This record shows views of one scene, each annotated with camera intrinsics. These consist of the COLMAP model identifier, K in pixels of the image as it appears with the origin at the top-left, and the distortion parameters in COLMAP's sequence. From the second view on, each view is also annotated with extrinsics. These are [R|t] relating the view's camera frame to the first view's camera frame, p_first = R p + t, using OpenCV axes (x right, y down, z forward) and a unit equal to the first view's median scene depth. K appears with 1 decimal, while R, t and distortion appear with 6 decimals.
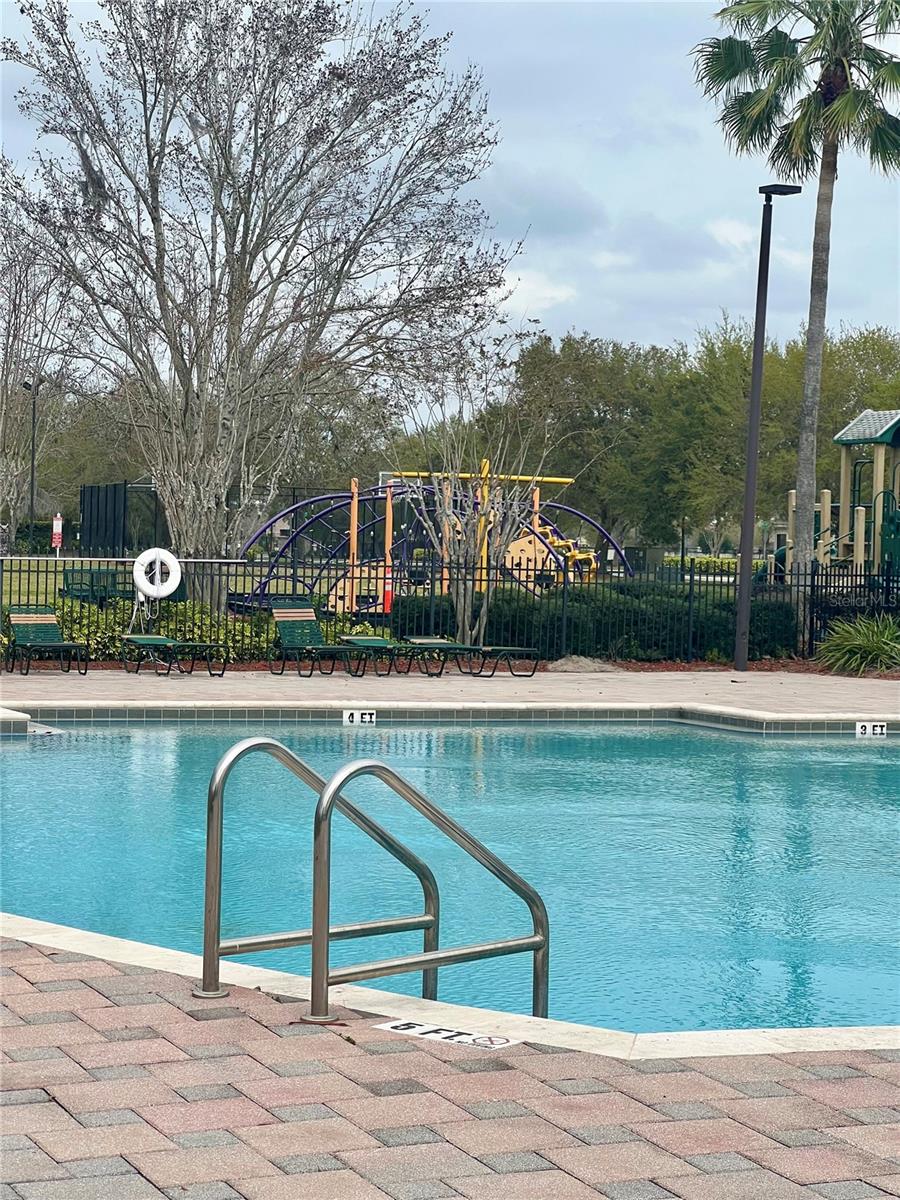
lens RADIAL K [[2649.0, 0, 450.0], [0, 2649.0, 600.0], [0, 0, 1]] dist [0.034189, 1.143657]
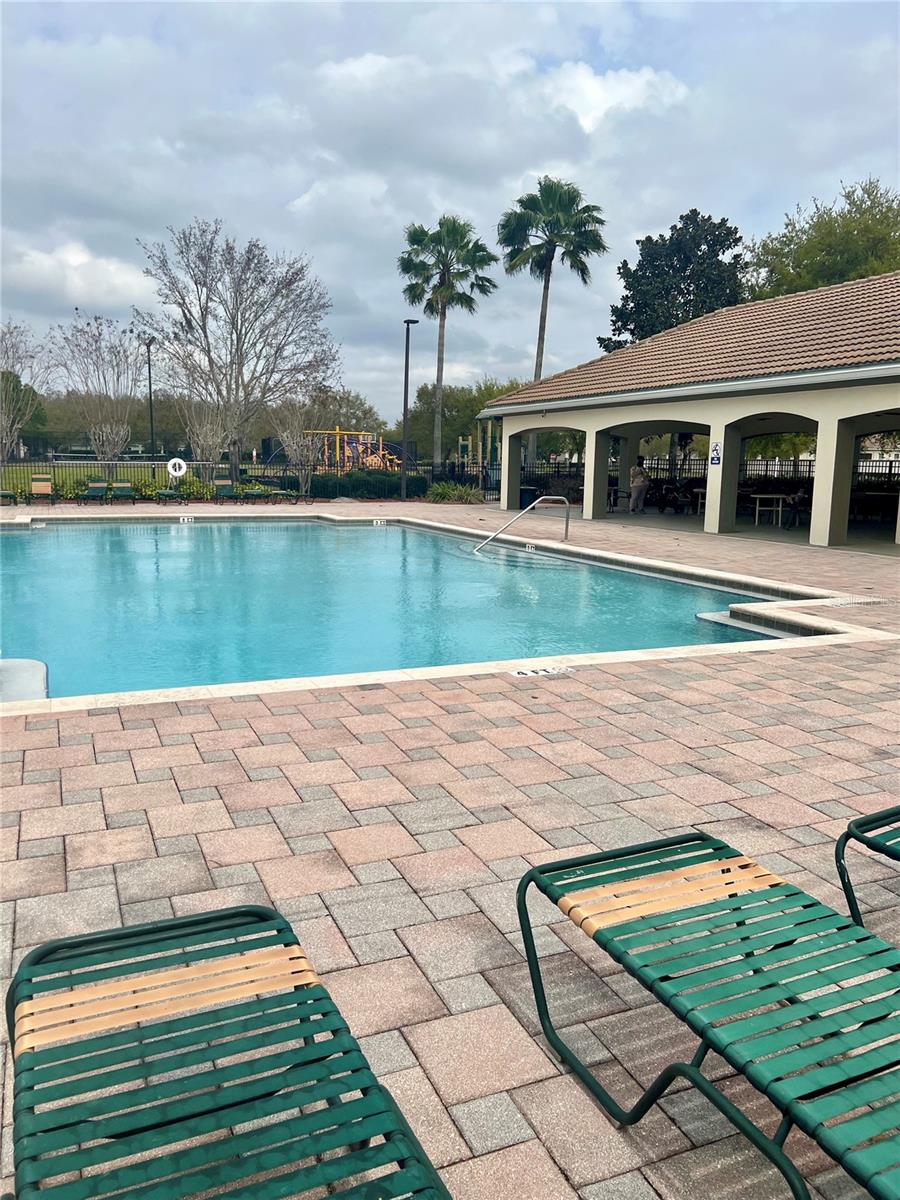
lens RADIAL K [[903.4, 0, 450.0], [0, 903.4, 600.0], [0, 0, 1]] dist [0.101595, -0.182486]
pose [[0.999488, -0.015723, 0.027877, 0.131596], [0.011884, 0.991061, 0.132878, 0.003304], [-0.029717, -0.132479, 0.990740, 0.043715]]
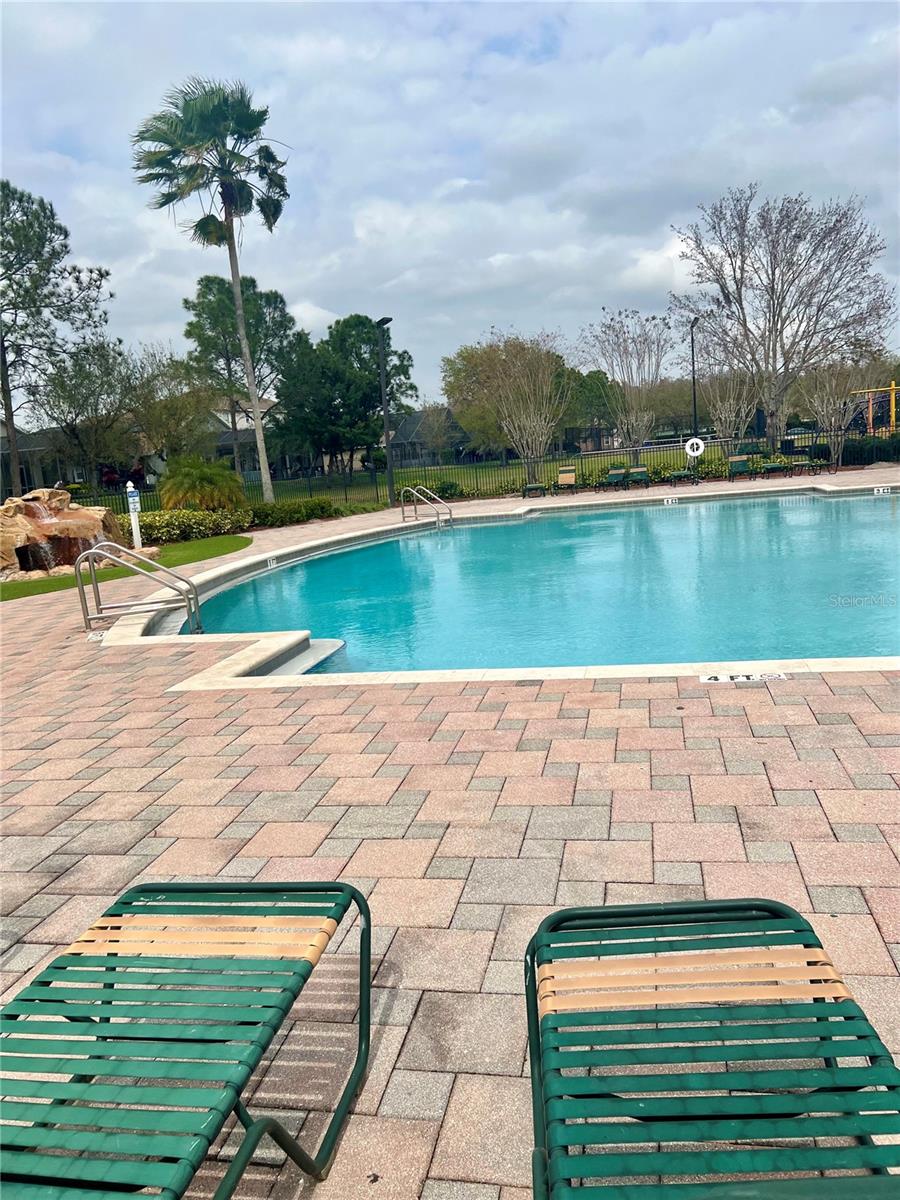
lens RADIAL K [[903.4, 0, 450.0], [0, 903.4, 600.0], [0, 0, 1]] dist [0.101595, -0.182486]
pose [[0.825156, -0.008342, -0.564843, 0.194329], [0.094107, 0.987949, 0.122885, 0.005514], [0.557011, -0.154555, 0.815997, 0.068906]]
